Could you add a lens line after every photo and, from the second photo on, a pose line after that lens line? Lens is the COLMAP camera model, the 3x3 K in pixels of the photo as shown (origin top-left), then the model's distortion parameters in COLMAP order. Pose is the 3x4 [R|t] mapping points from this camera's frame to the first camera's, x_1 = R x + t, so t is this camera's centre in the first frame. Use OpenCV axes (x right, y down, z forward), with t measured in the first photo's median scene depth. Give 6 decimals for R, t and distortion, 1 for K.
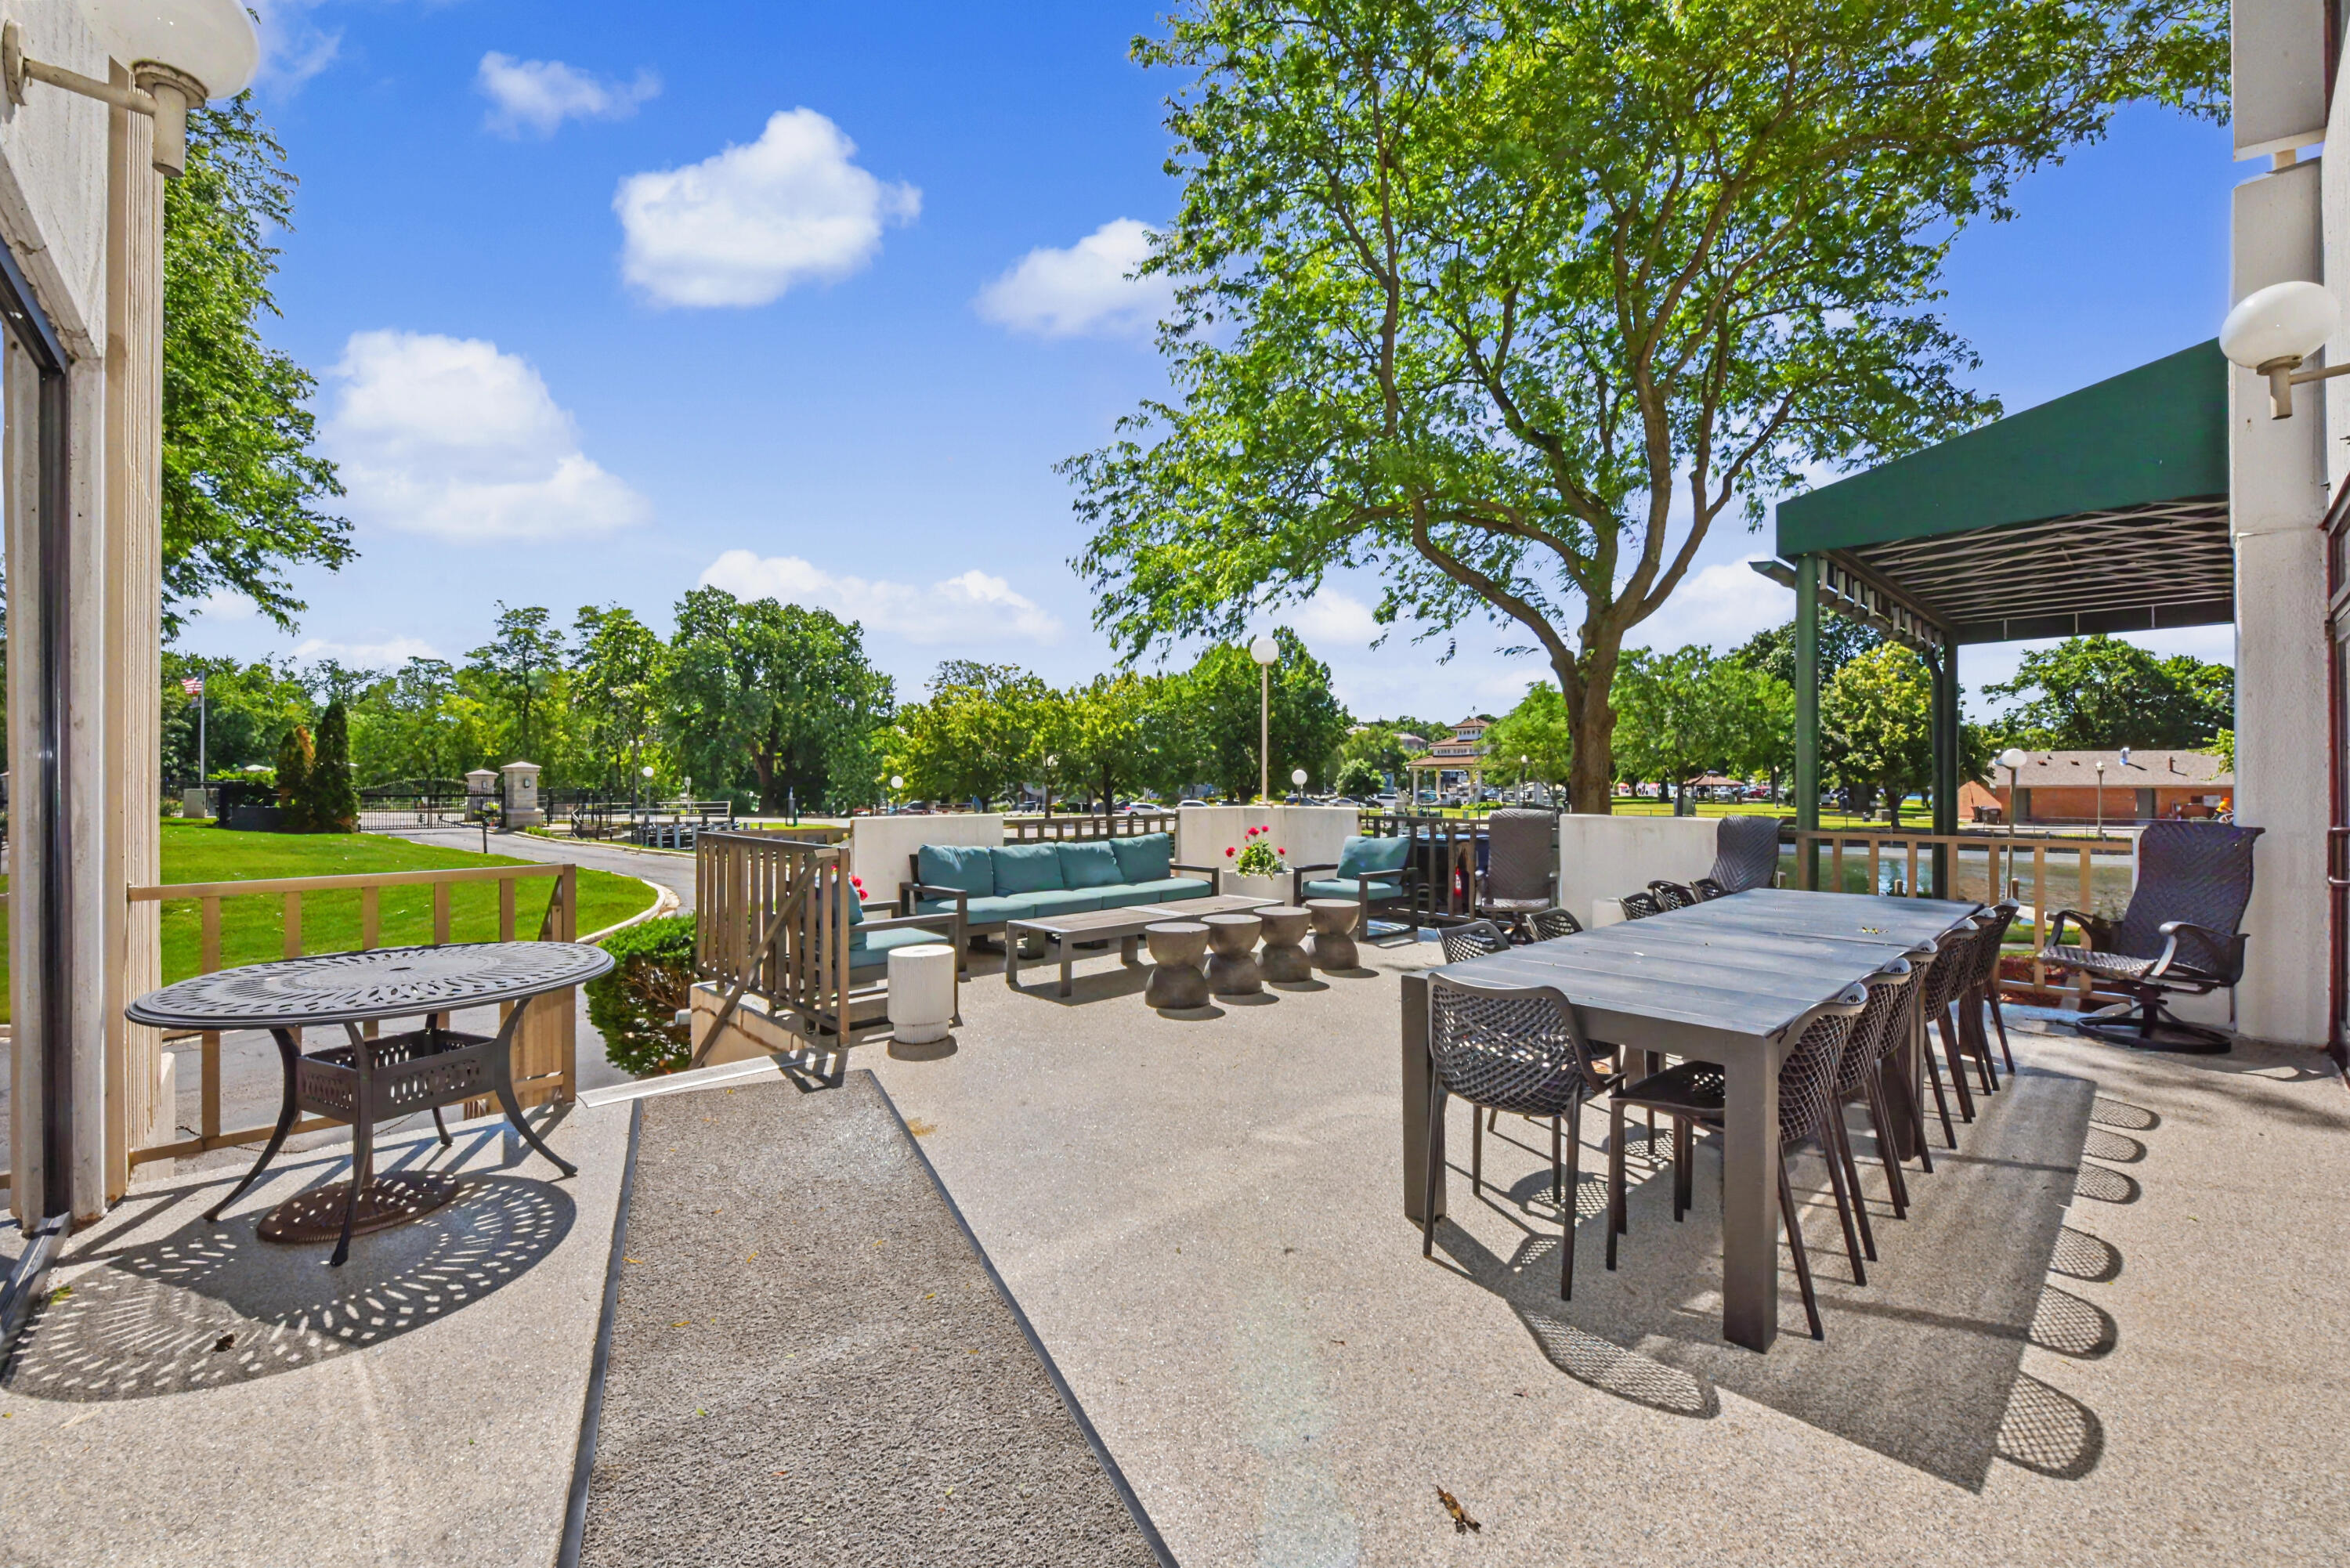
lens RADIAL K [[1134.0, 0, 1186.7], [0, 1134.0, 787.3], [0, 0, 1]] dist [-0.001452, -0.000582]
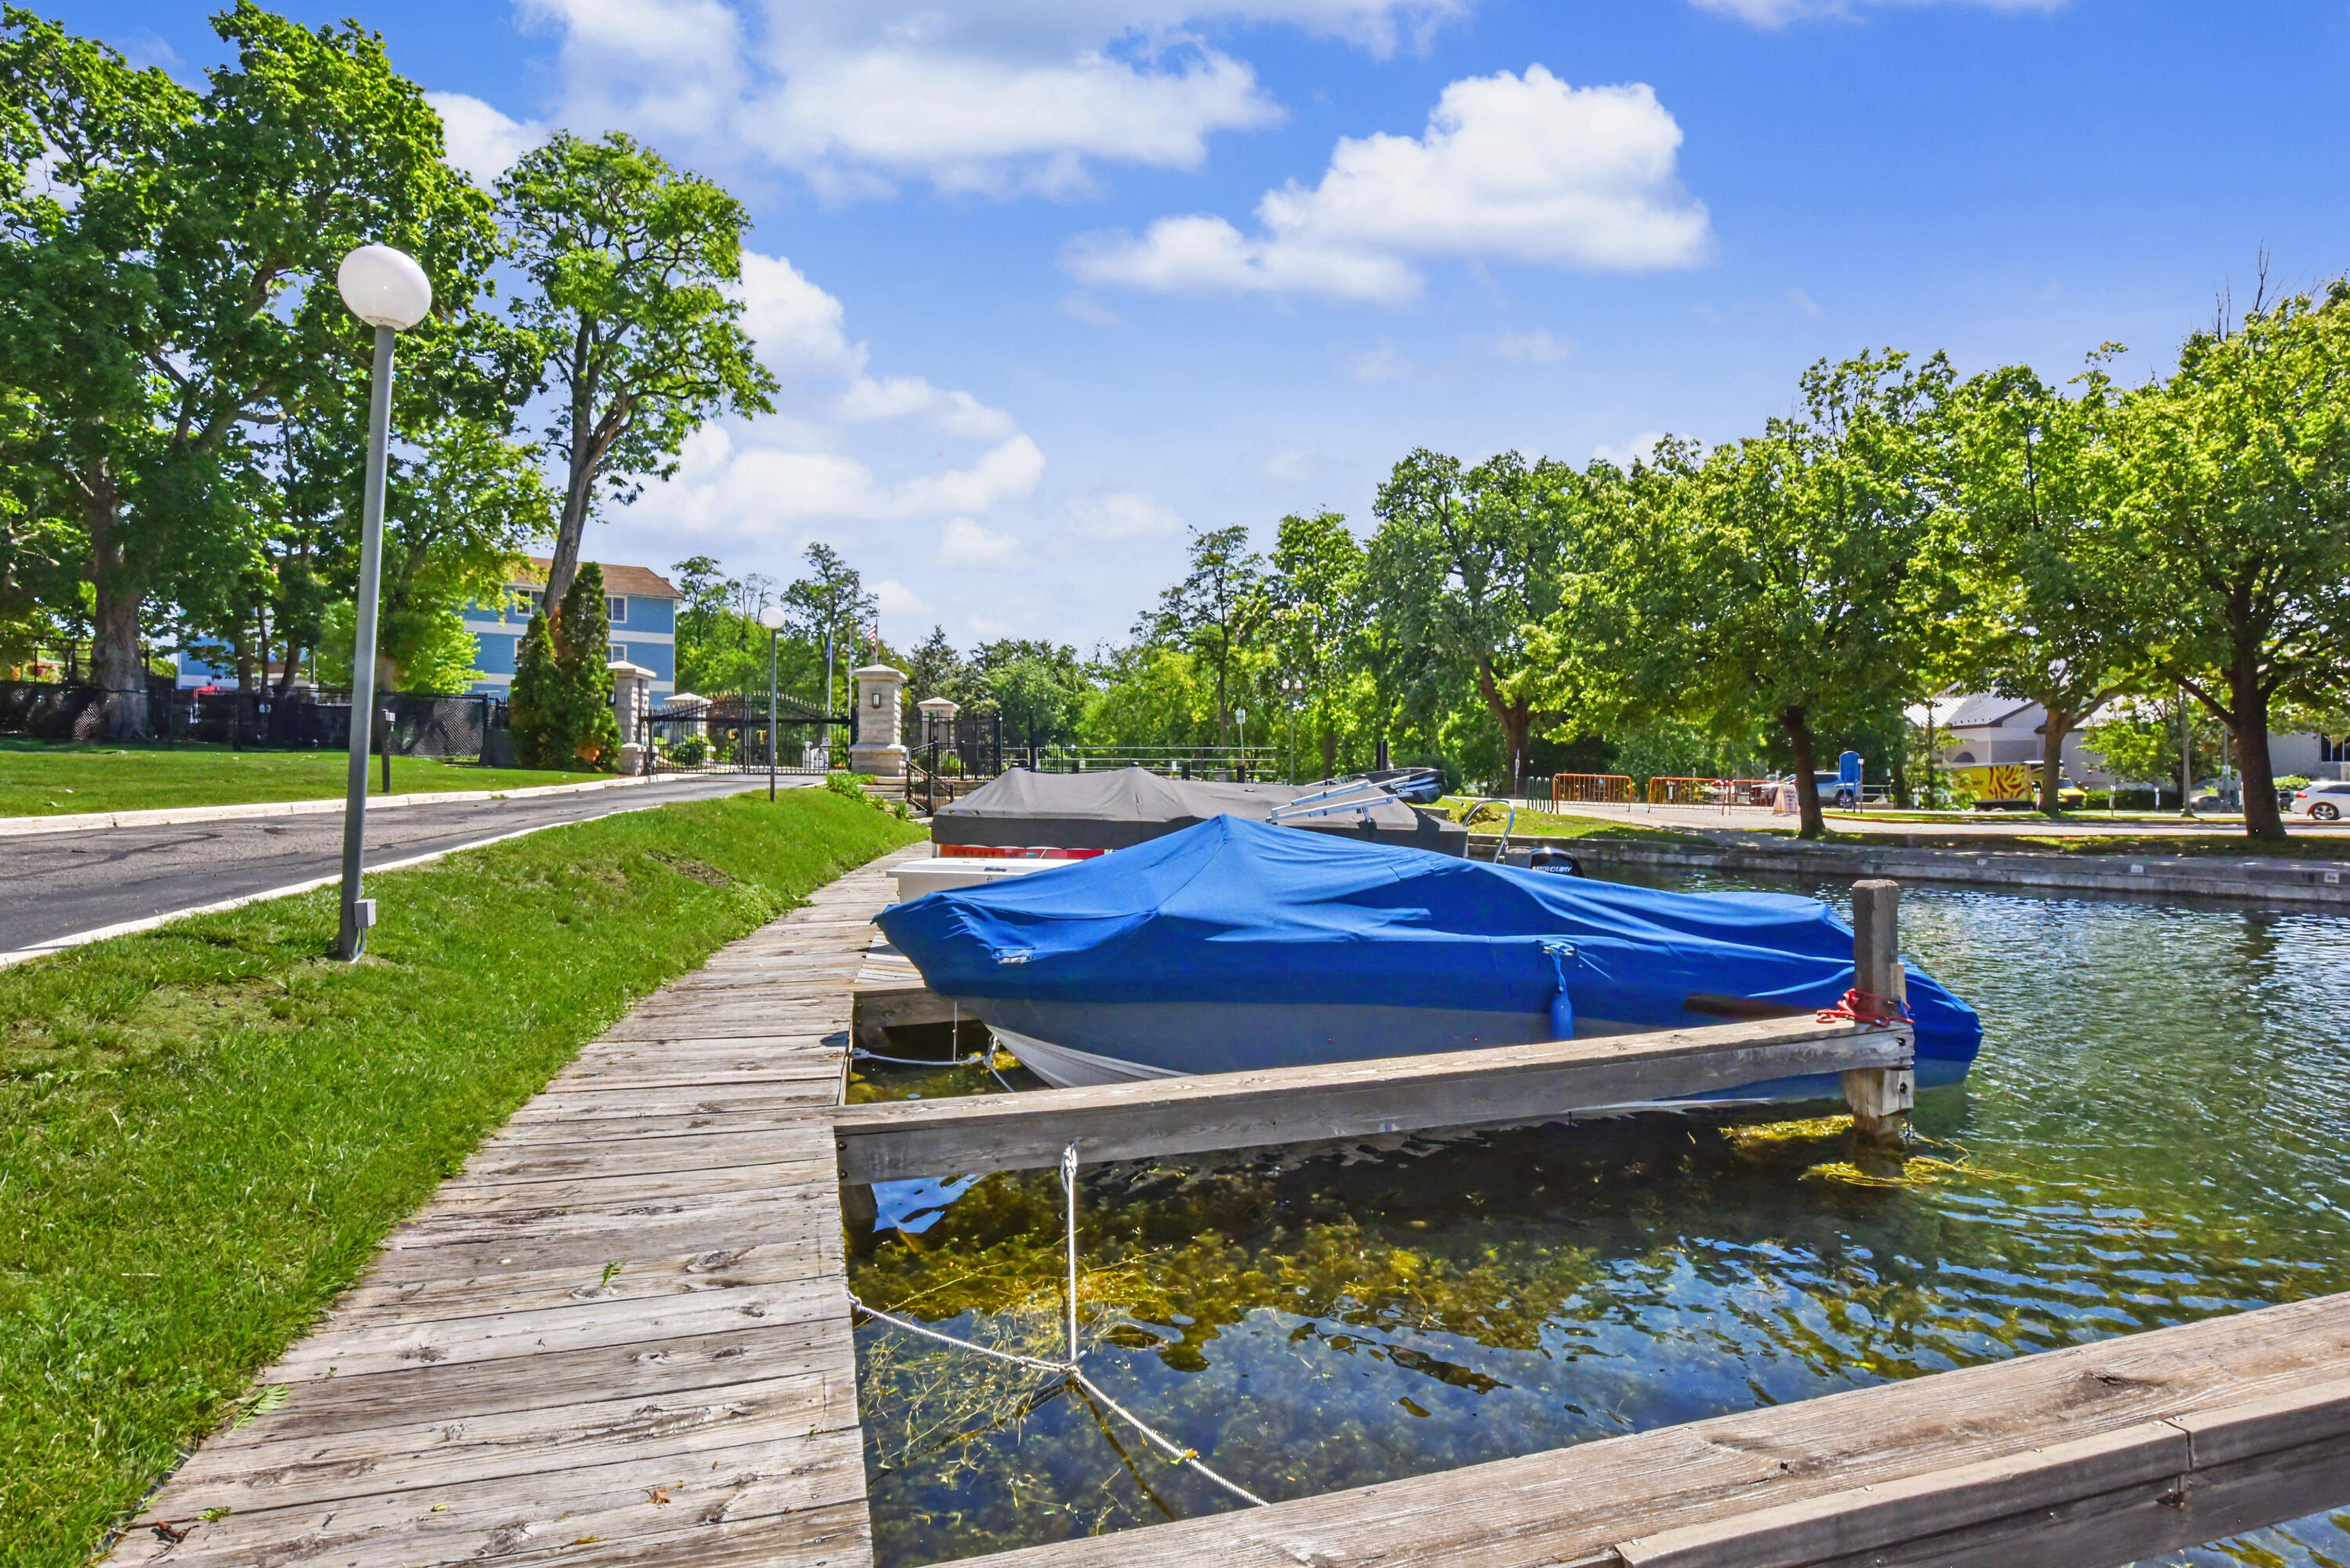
lens RADIAL K [[1134.0, 0, 1186.7], [0, 1134.0, 787.3], [0, 0, 1]] dist [-0.001452, -0.000582]
pose [[0.689511, -0.004287, -0.724262, -0.034087], [-0.000889, 0.999977, -0.006765, 0.025851], [0.724275, 0.005308, 0.689491, 0.446138]]
